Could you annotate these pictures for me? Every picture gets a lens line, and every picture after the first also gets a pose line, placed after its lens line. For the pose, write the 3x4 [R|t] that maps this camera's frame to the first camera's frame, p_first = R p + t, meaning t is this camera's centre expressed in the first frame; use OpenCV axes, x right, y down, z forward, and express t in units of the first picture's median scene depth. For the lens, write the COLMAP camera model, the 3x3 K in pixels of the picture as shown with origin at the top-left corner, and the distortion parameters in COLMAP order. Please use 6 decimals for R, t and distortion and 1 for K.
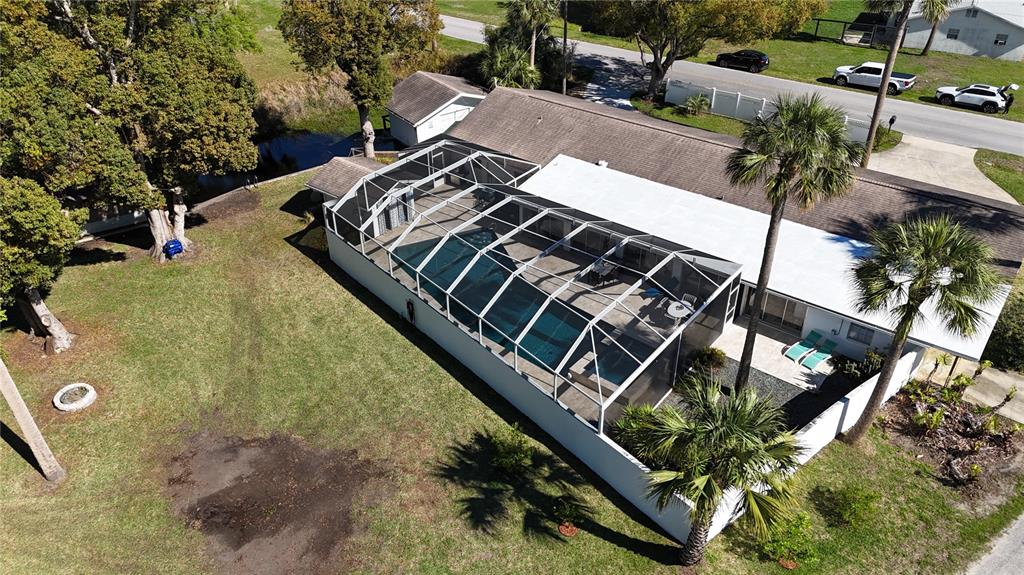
lens RADIAL K [[748.1, 0, 512.0], [0, 748.1, 287.5], [0, 0, 1]] dist [0.076713, -0.074737]
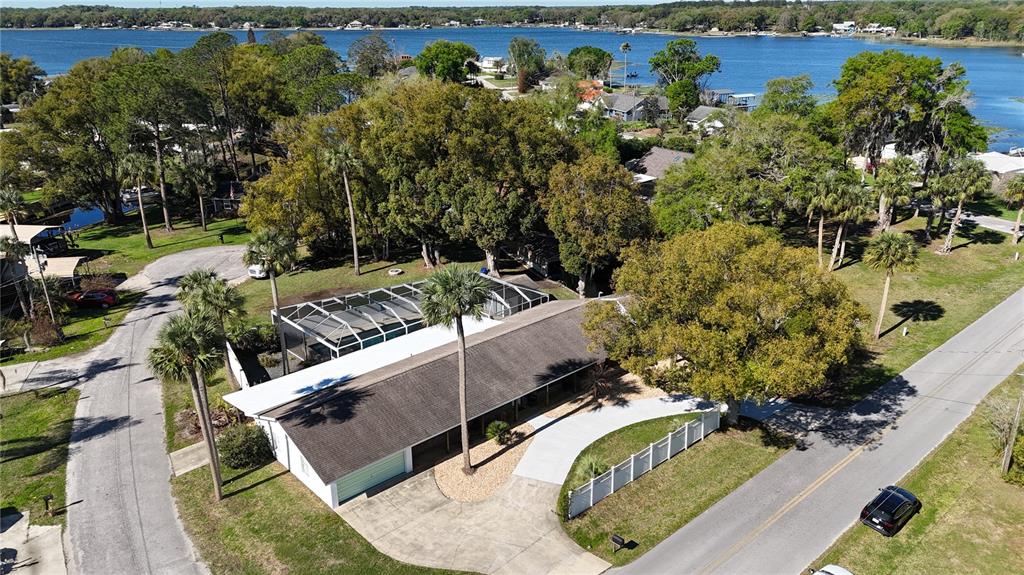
lens RADIAL K [[748.1, 0, 512.0], [0, 748.1, 287.5], [0, 0, 1]] dist [0.076713, -0.074737]
pose [[-0.167261, 0.349466, -0.921899, 1.508634], [-0.535292, 0.753057, 0.382582, -0.853873], [0.827941, 0.557476, 0.061109, 0.915151]]
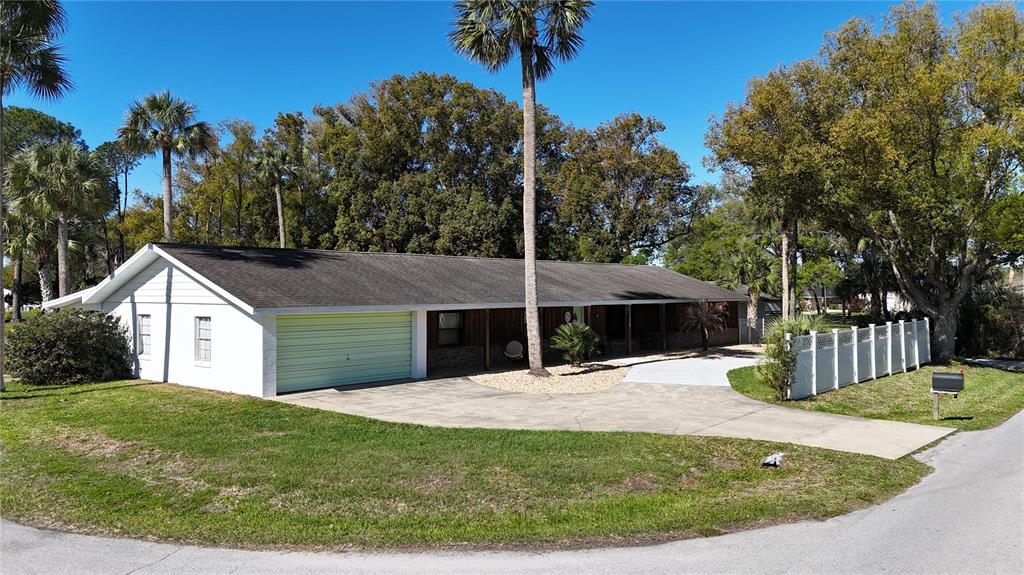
lens RADIAL K [[748.1, 0, 512.0], [0, 748.1, 287.5], [0, 0, 1]] dist [0.076713, -0.074737]
pose [[-0.044943, -0.000435, -0.998989, 1.118047], [-0.546416, 0.837164, 0.024218, -0.195399], [0.836307, 0.546952, -0.037862, 1.061663]]
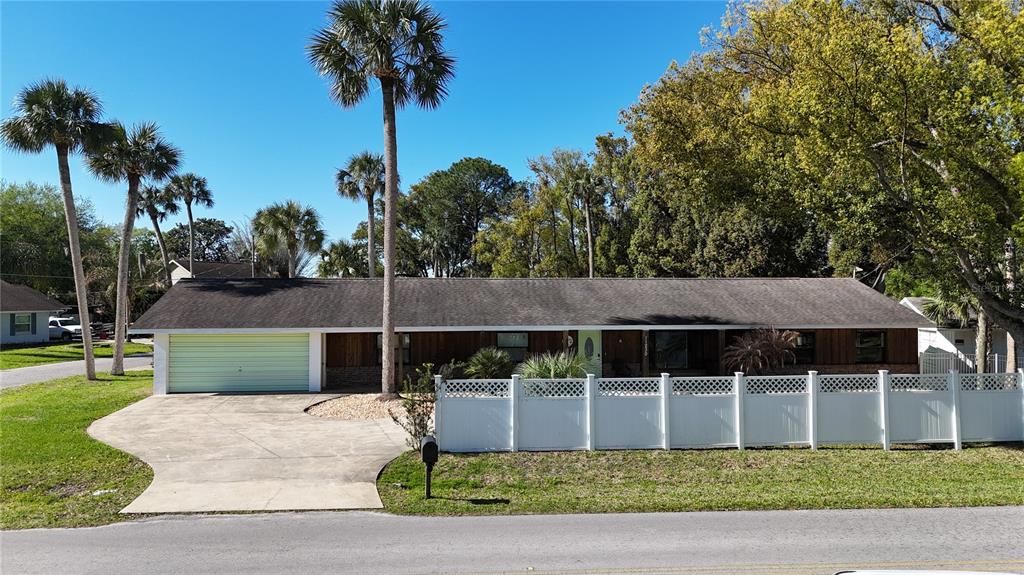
lens RADIAL K [[748.1, 0, 512.0], [0, 748.1, 287.5], [0, 0, 1]] dist [0.076713, -0.074737]
pose [[-0.715199, -0.002594, -0.698916, 0.884234], [-0.379780, 0.840923, 0.385507, -0.495236], [0.586735, 0.541149, -0.602412, 1.486853]]
